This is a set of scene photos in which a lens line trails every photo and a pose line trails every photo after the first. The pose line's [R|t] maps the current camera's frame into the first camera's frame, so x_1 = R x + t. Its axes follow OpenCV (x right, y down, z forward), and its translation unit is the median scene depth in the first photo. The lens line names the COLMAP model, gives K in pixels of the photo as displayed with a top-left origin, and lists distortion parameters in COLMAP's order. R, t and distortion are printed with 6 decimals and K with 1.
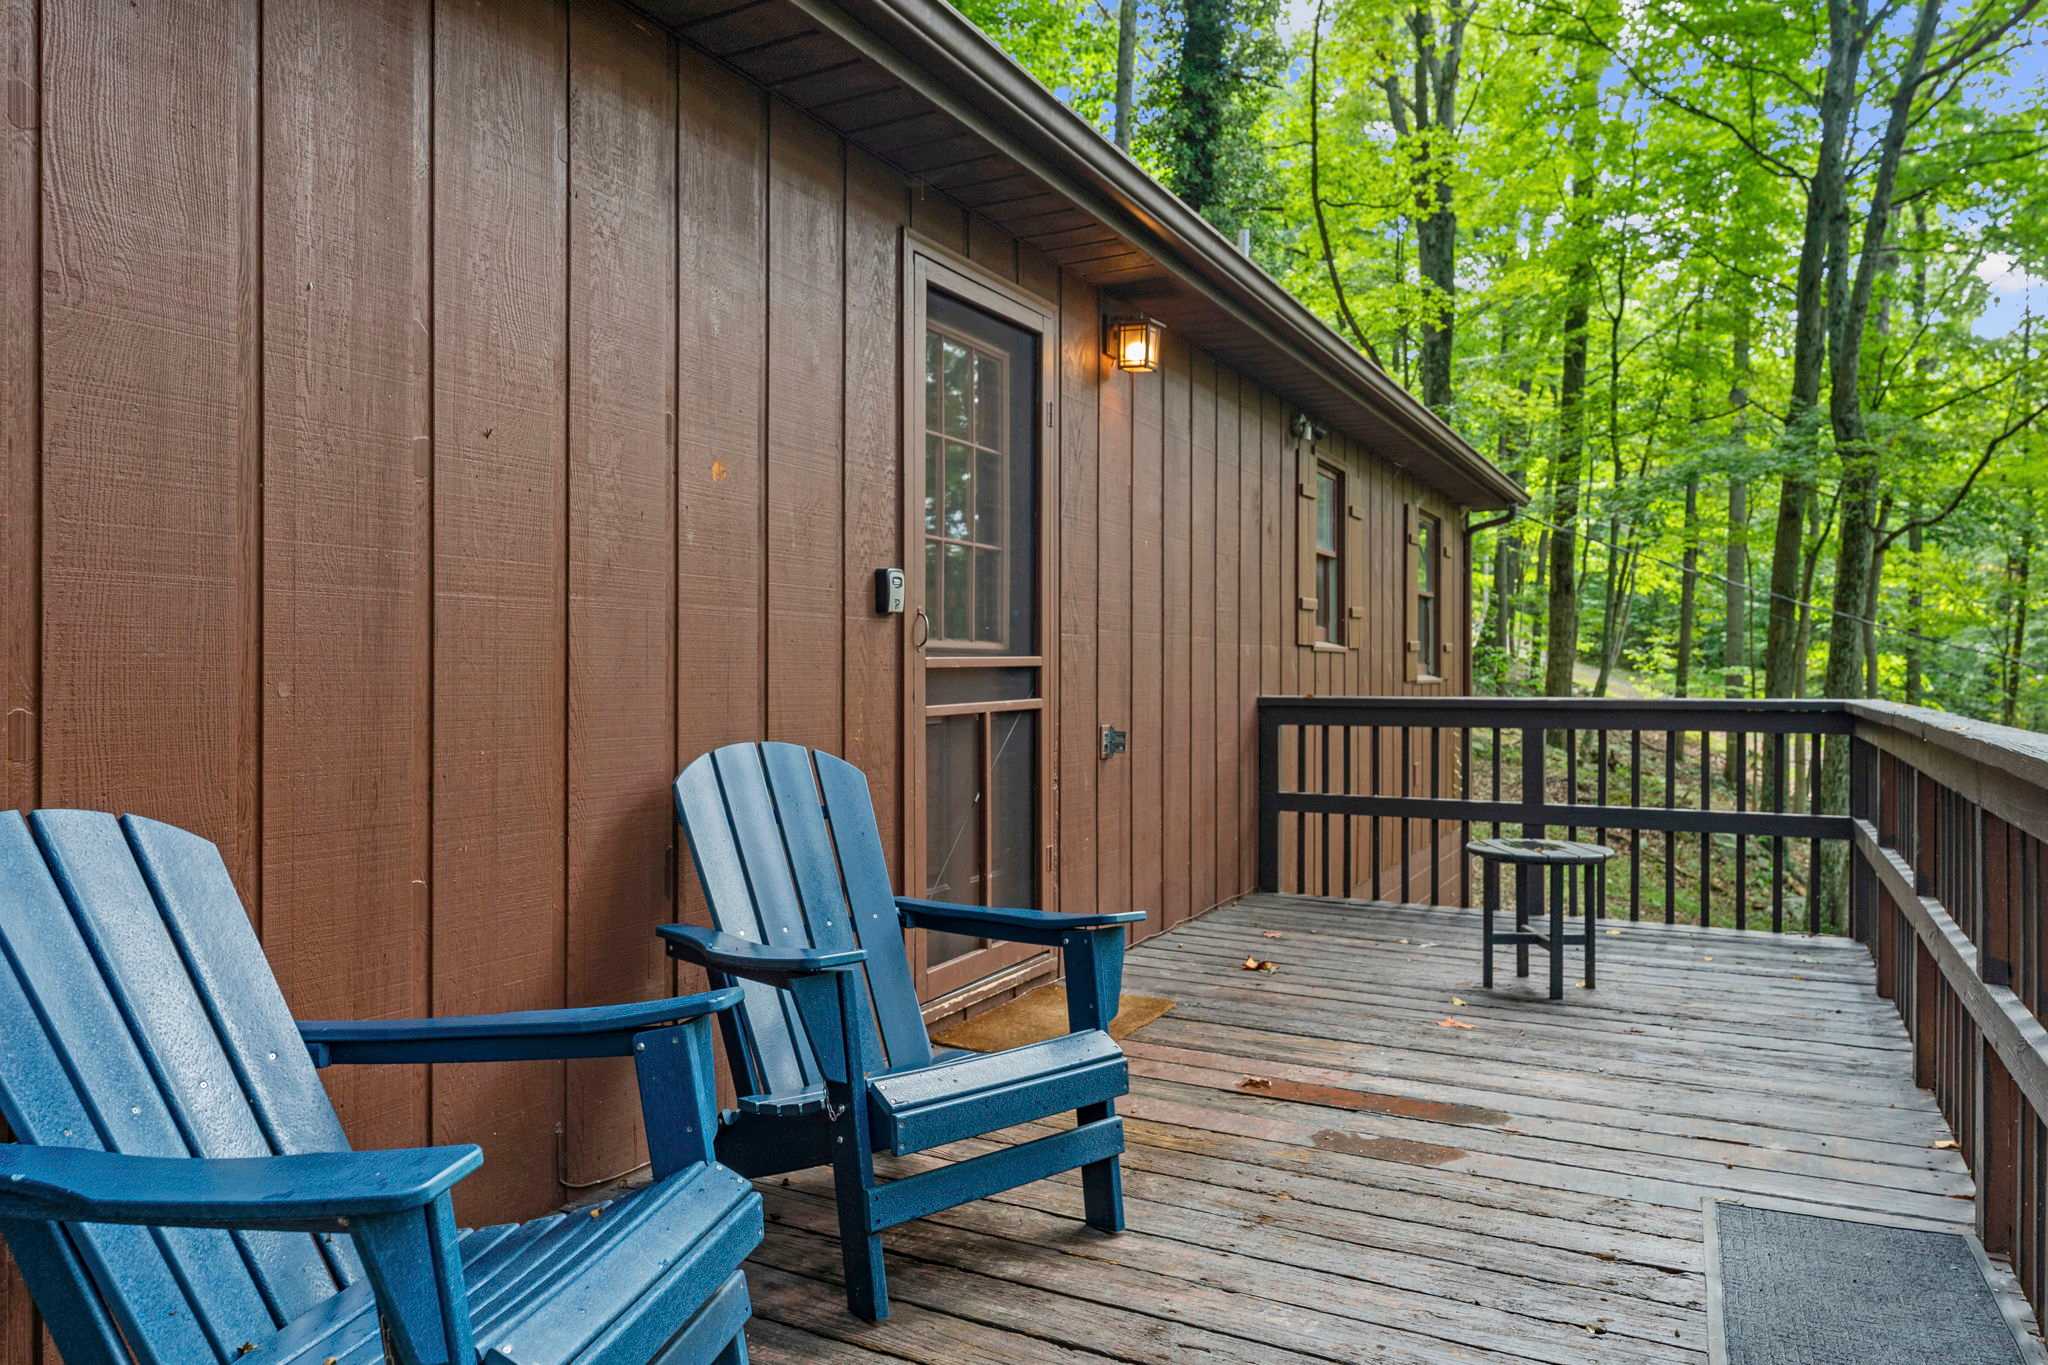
lens RADIAL K [[1374.2, 0, 1029.6], [0, 1374.2, 672.5], [0, 0, 1]] dist [0.012591, -0.007584]
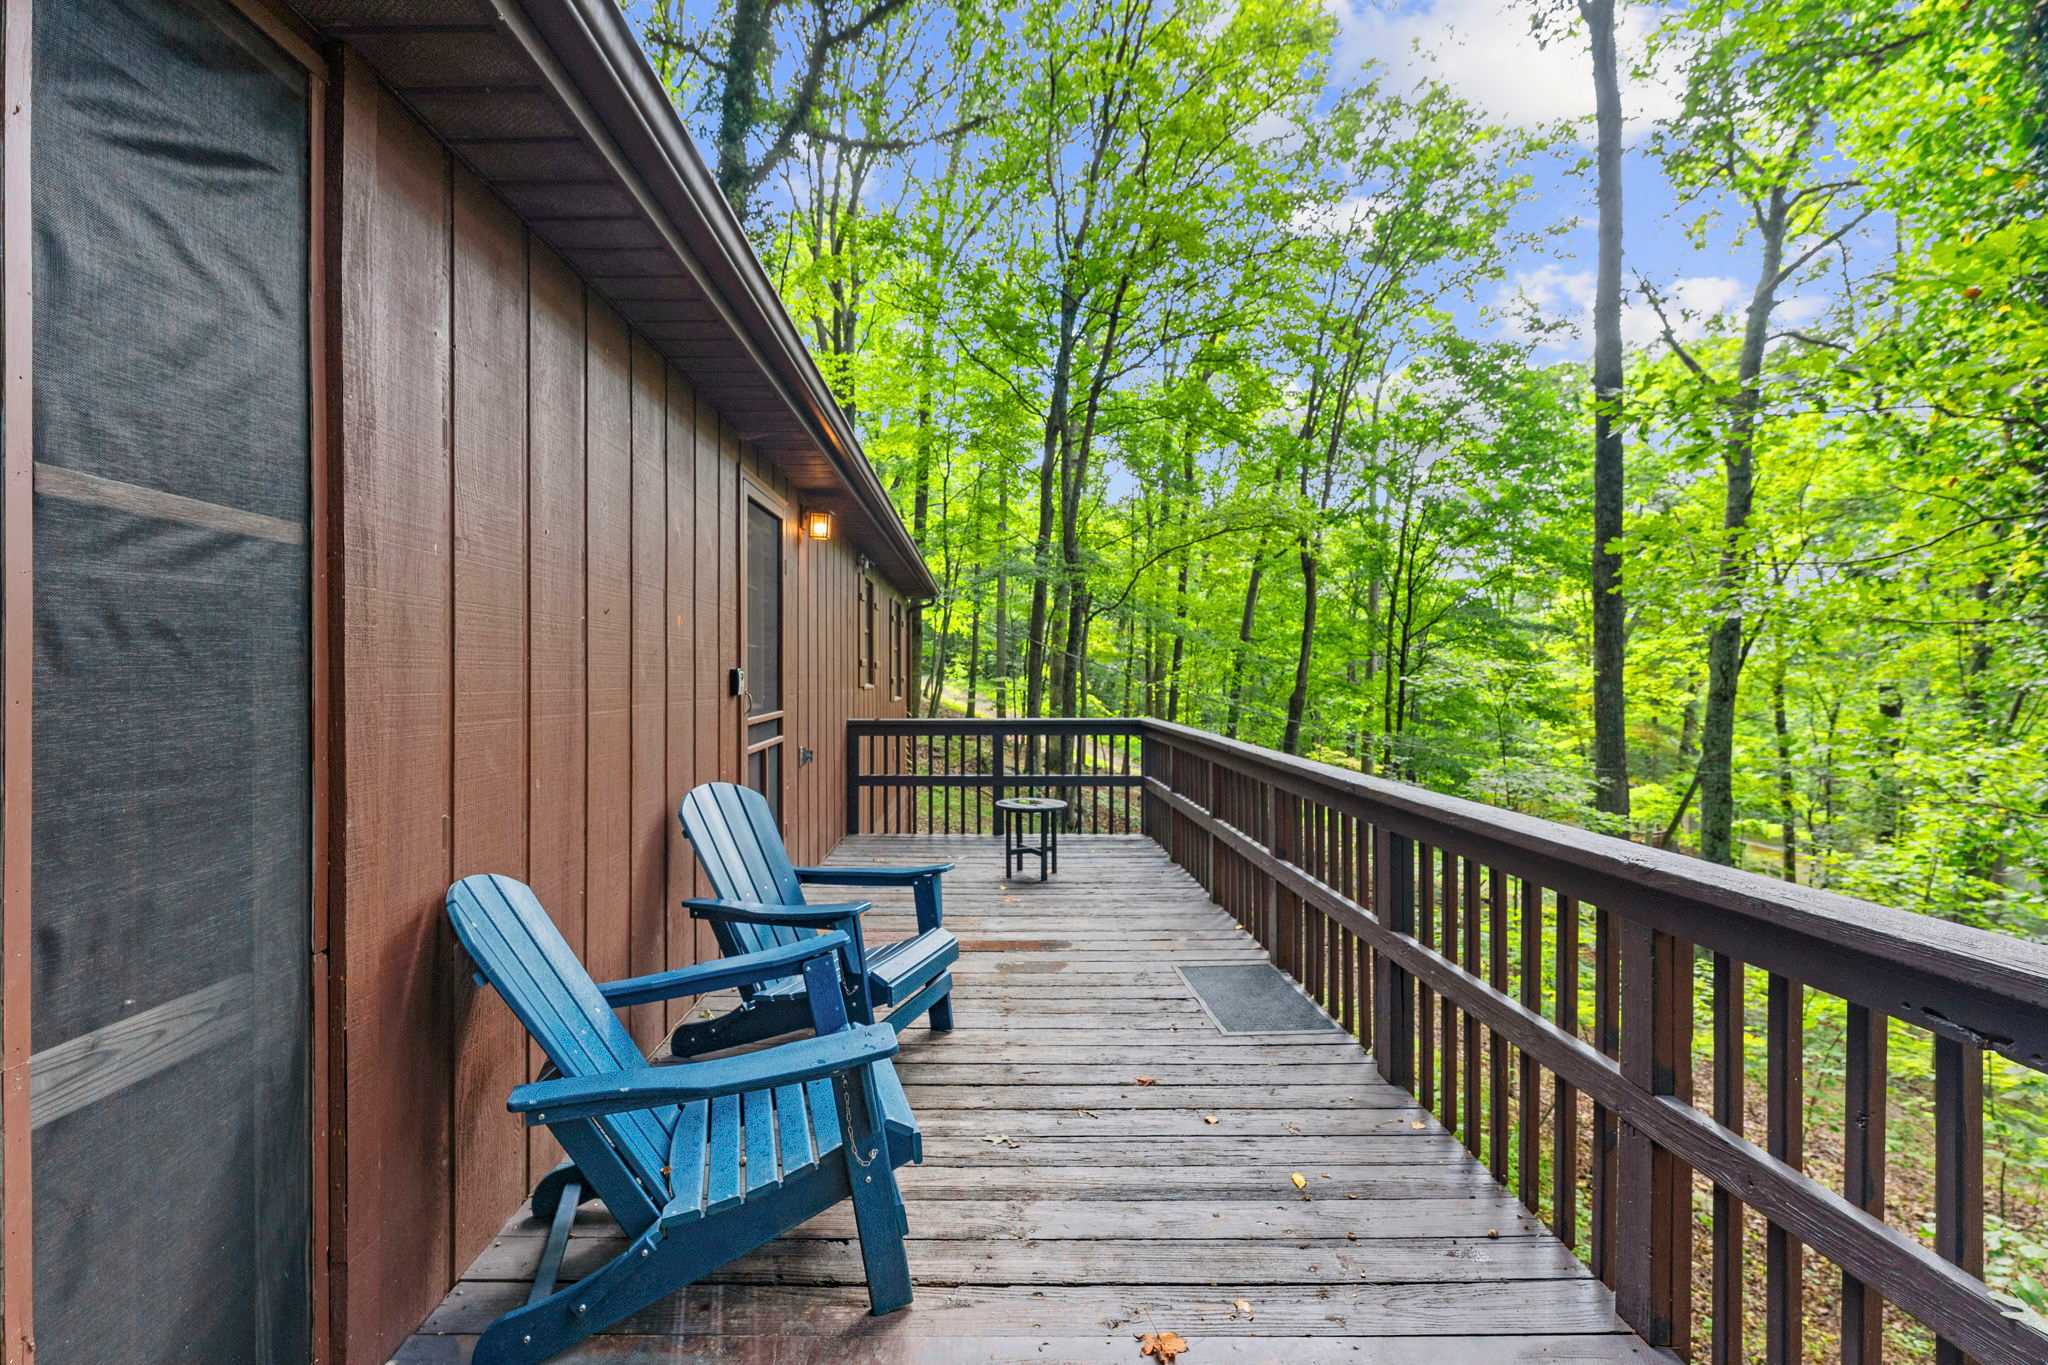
lens RADIAL K [[896.0, 0, 981.7], [0, 896.0, 670.5], [0, 0, 1]] dist [-0.001190, 0.001091]
pose [[0.883639, -0.000480, 0.468169, -0.277396], [0.001045, 0.999999, -0.000947, -0.057080], [-0.468168, 0.001326, 0.883638, -0.080065]]
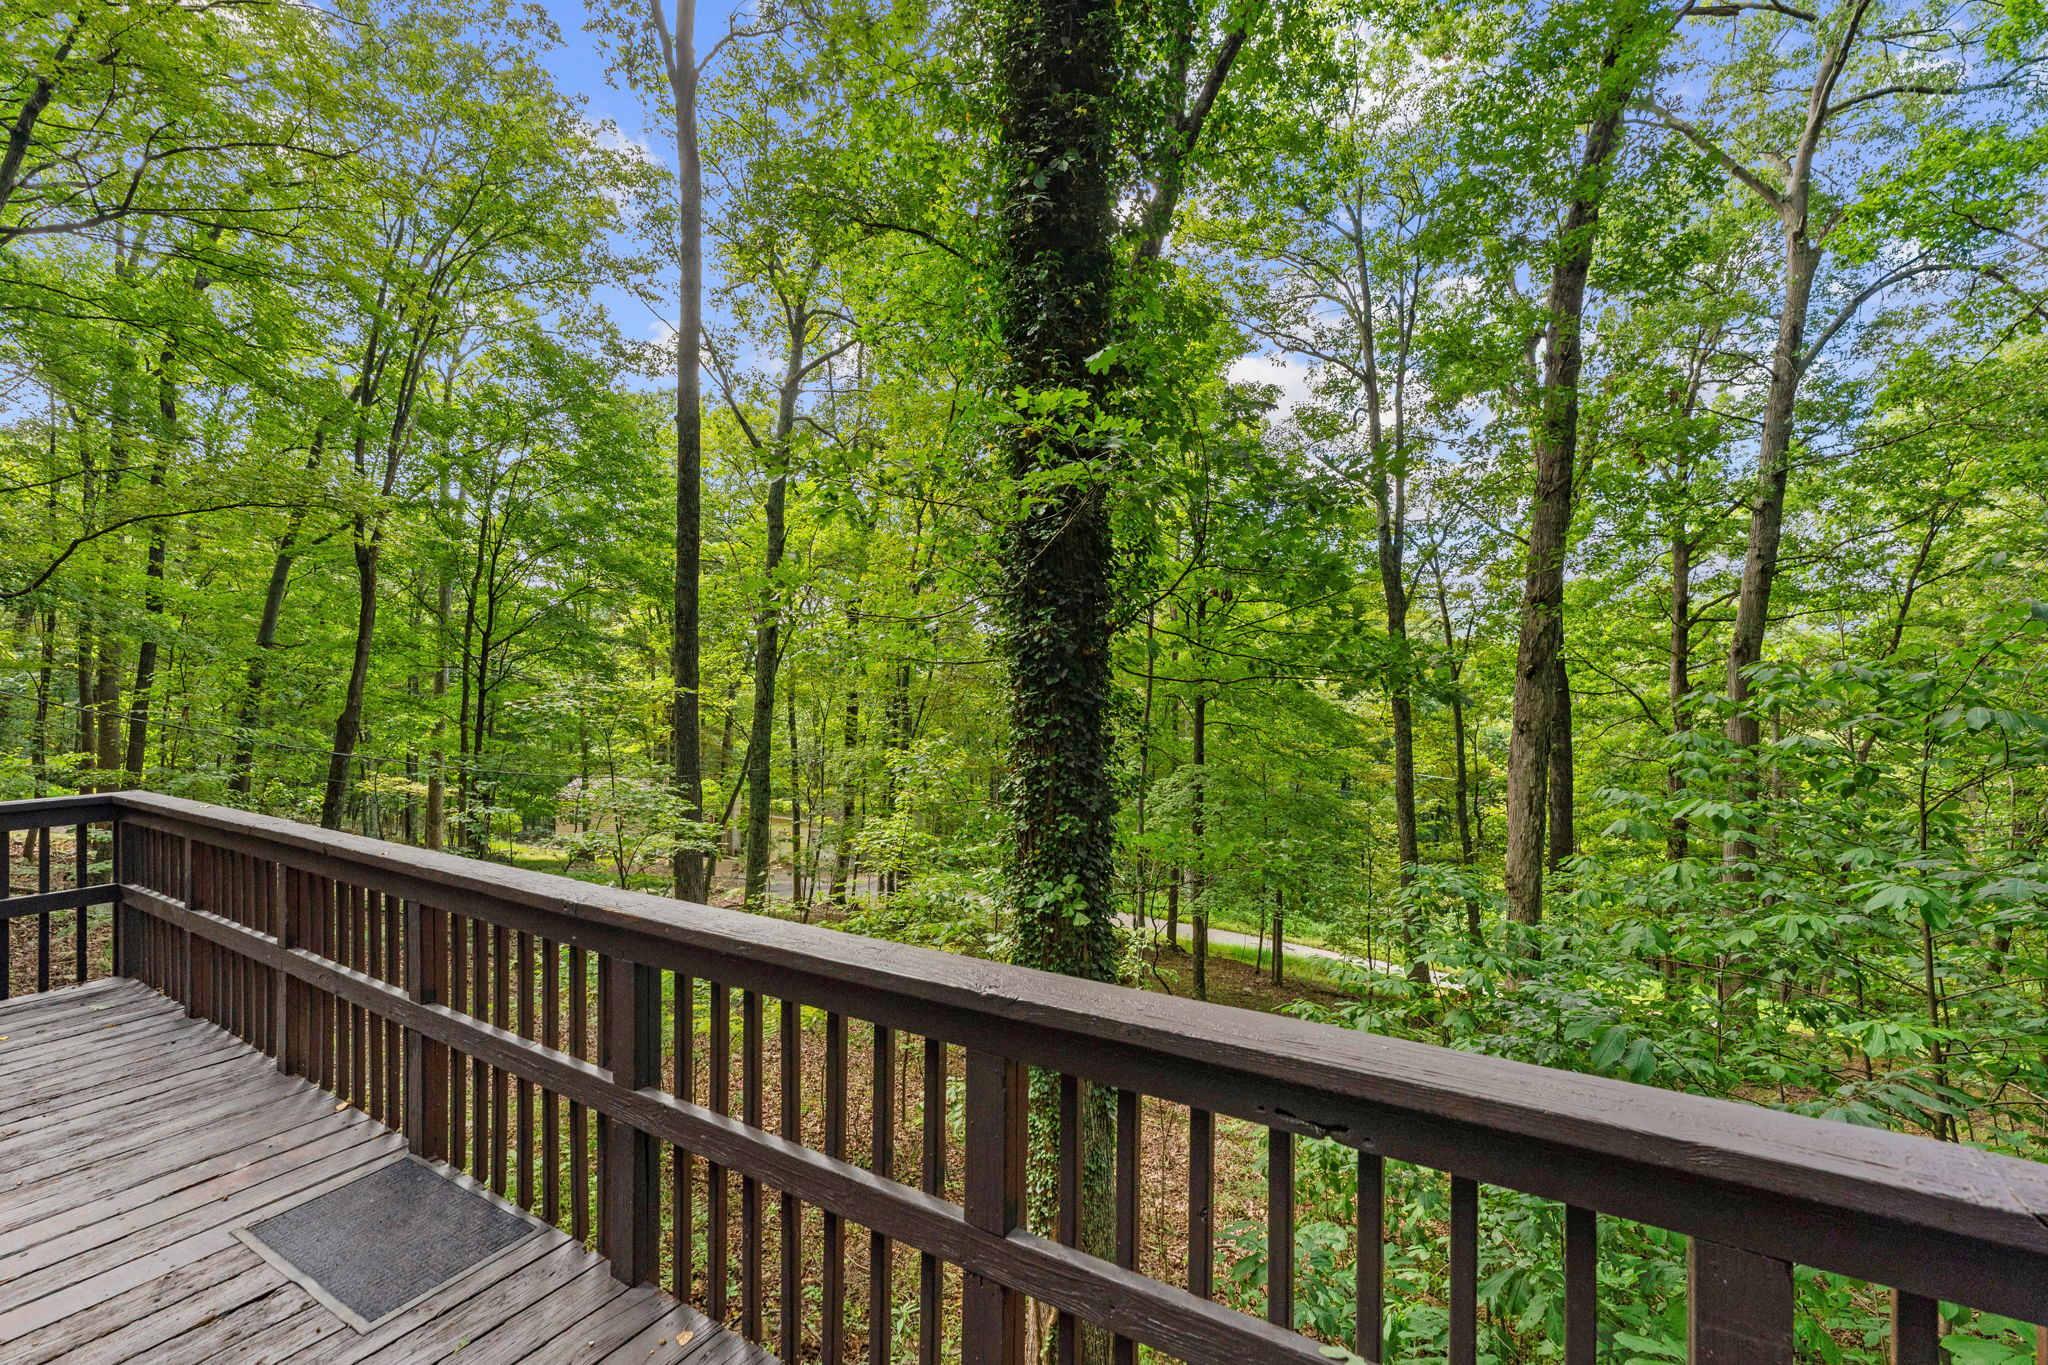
lens RADIAL K [[896.0, 0, 1028.3], [0, 896.0, 679.2], [0, 0, 1]] dist [-0.001190, 0.001091]
pose [[0.080722, -0.005340, 0.996722, -0.197328], [0.001977, 0.999985, 0.005197, -0.101424], [-0.996735, 0.001551, 0.080731, 0.087542]]
